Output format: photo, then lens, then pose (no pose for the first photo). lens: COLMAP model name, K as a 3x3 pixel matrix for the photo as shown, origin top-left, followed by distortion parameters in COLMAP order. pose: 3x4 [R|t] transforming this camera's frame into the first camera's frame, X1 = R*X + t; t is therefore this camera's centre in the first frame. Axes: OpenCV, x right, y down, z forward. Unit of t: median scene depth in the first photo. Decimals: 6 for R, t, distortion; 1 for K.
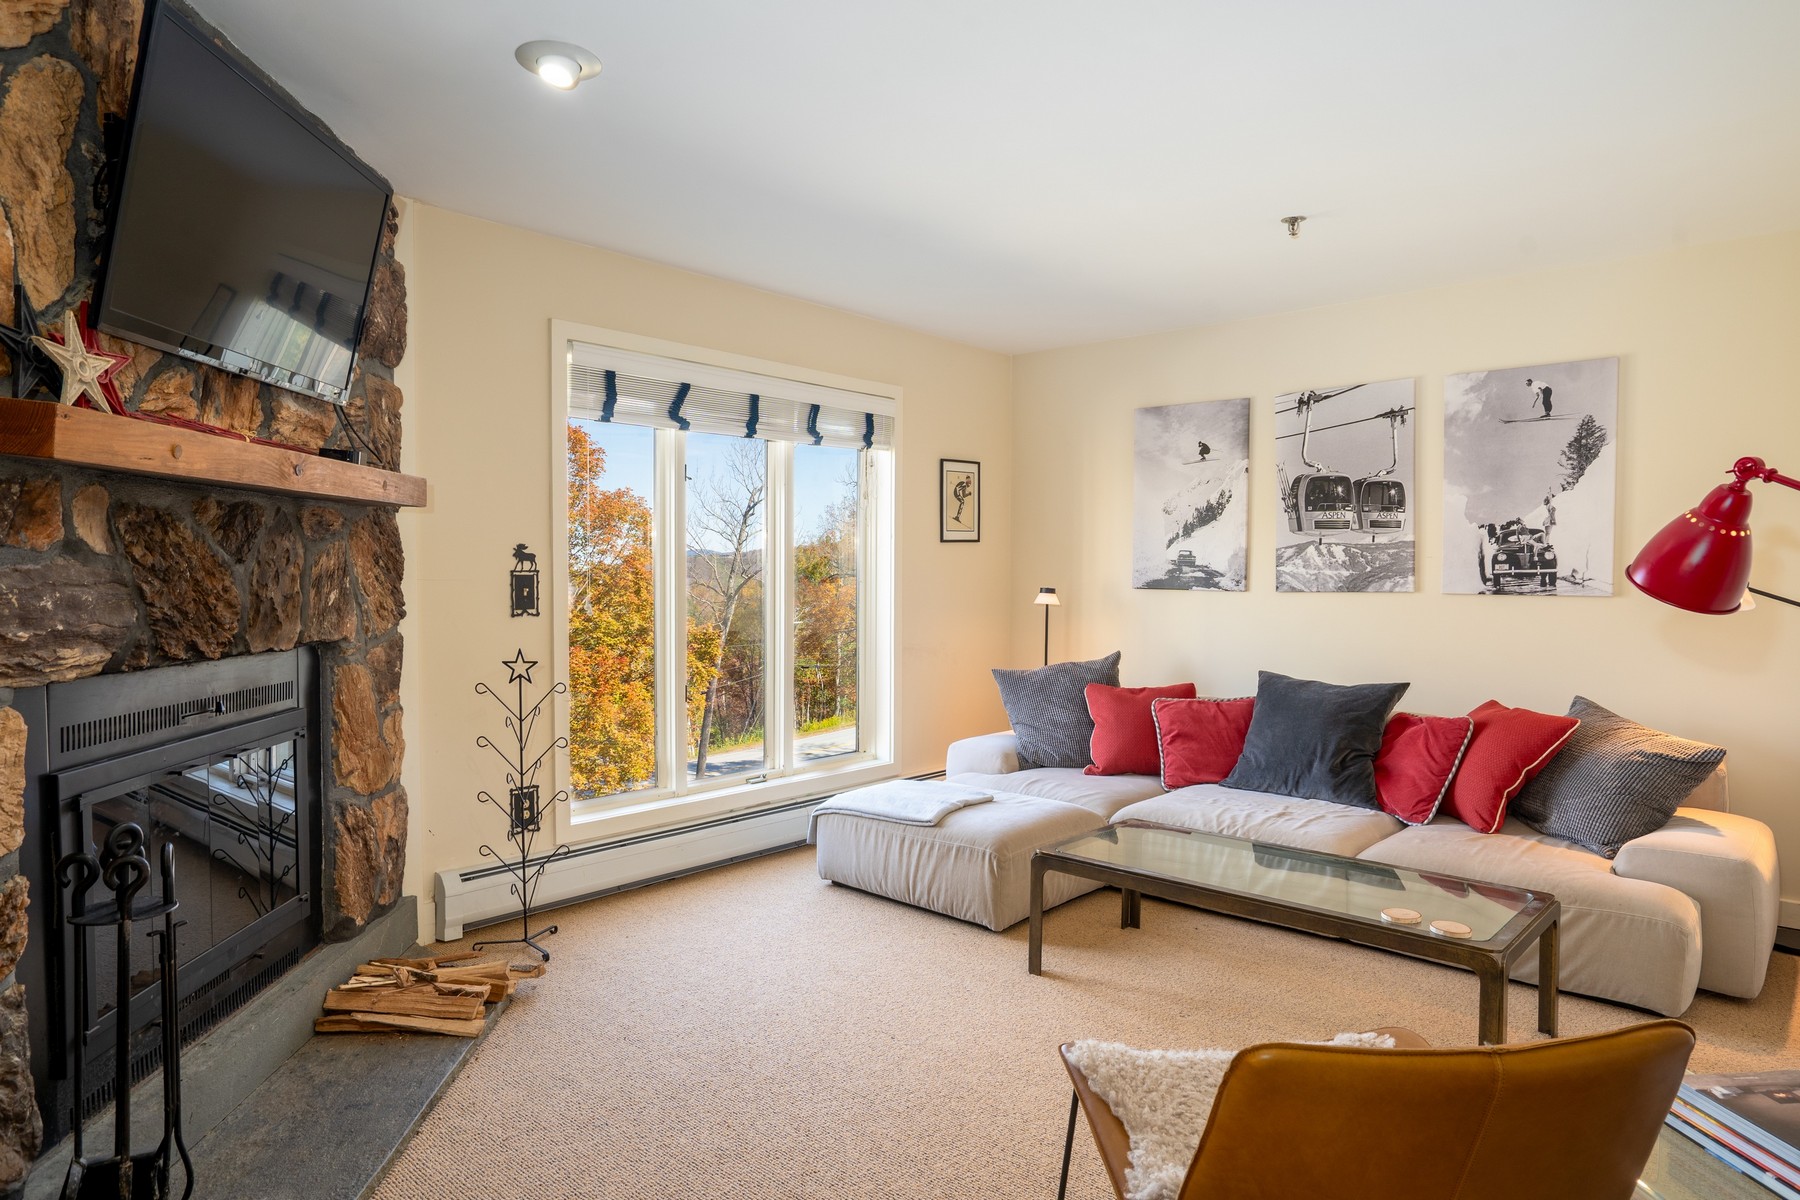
lens RADIAL K [[1040.0, 0, 896.9], [0, 1040.0, 608.4], [0, 0, 1]] dist [-0.034864, 0.034029]
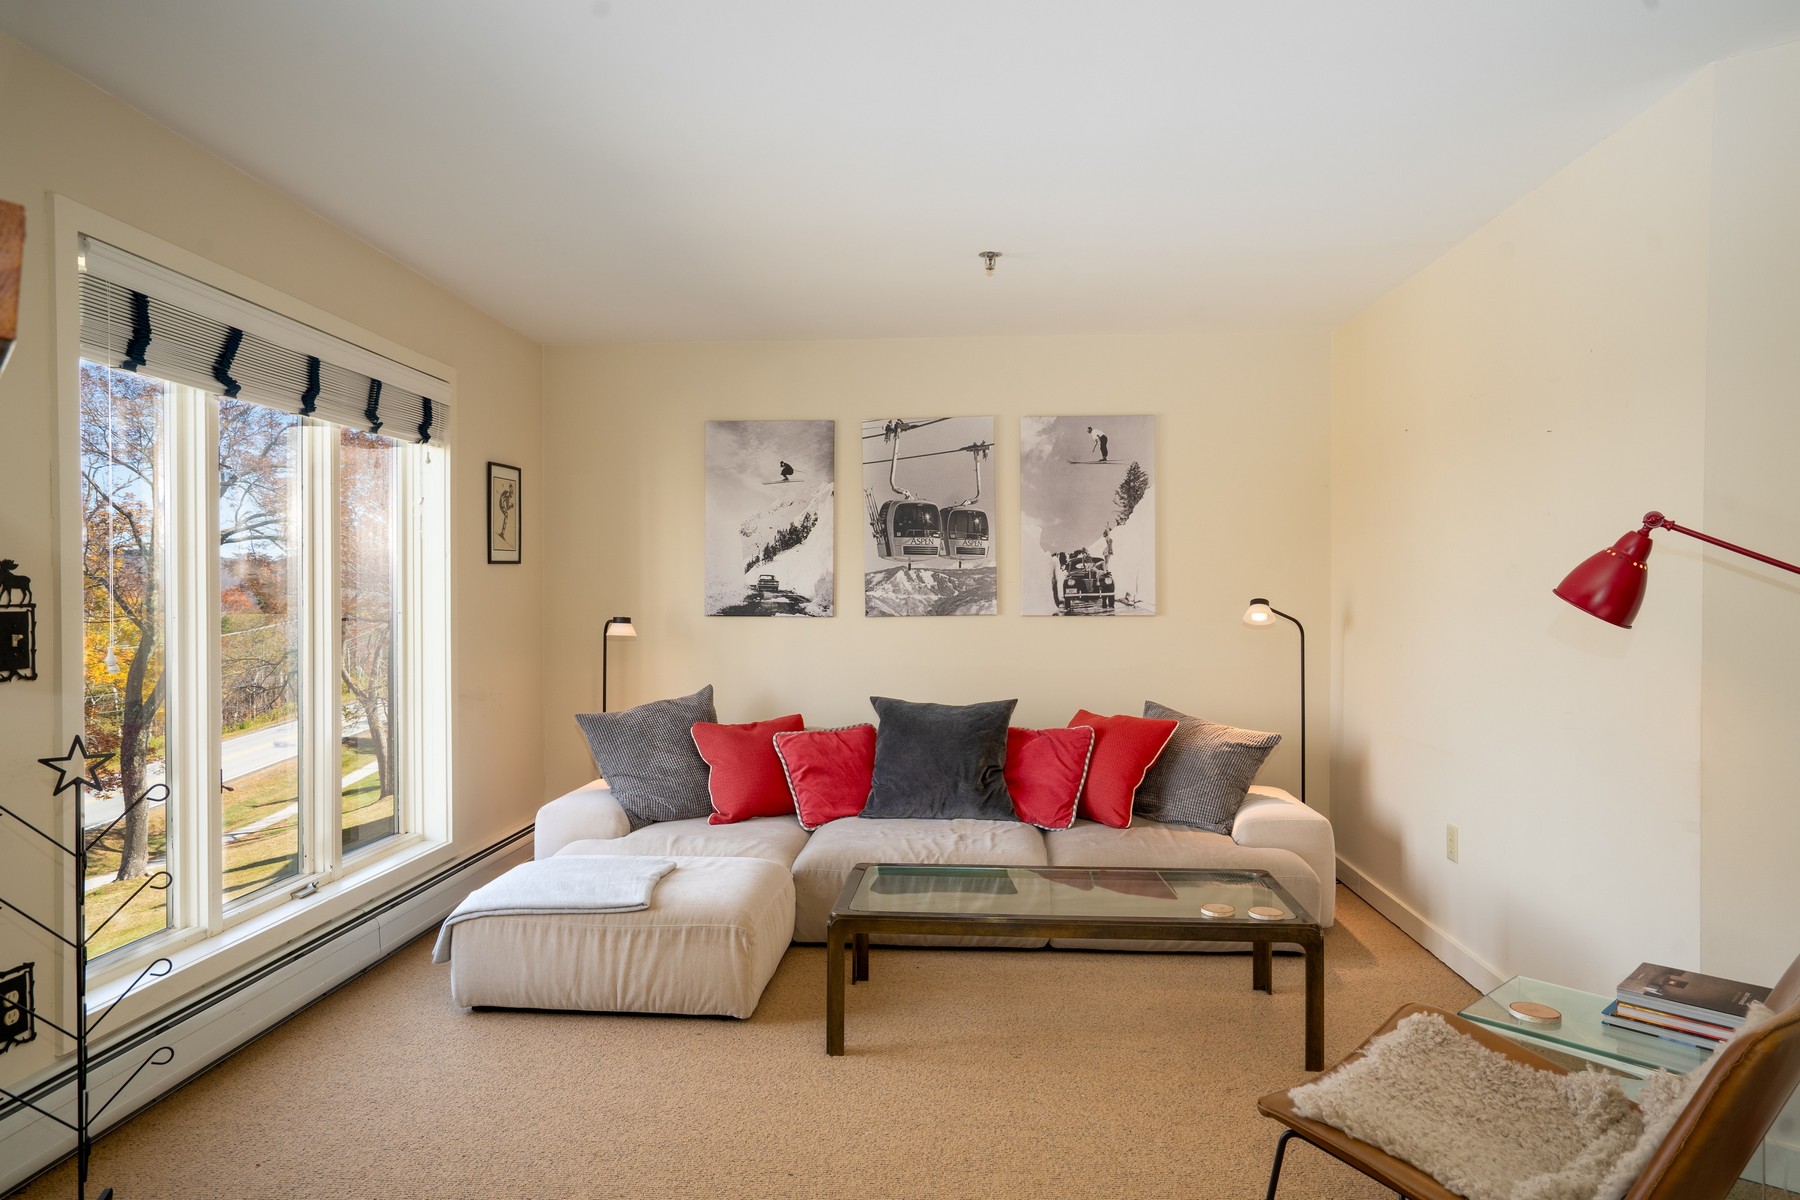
lens RADIAL K [[1096.8, 0, 891.5], [0, 1096.8, 608.2], [0, 0, 1]] dist [-0.025156, 0.037454]
pose [[0.796906, -0.013716, 0.603948, -0.286498], [0.028013, 0.999506, -0.014262, -0.009569], [-0.603454, 0.028284, 0.796896, 0.161805]]
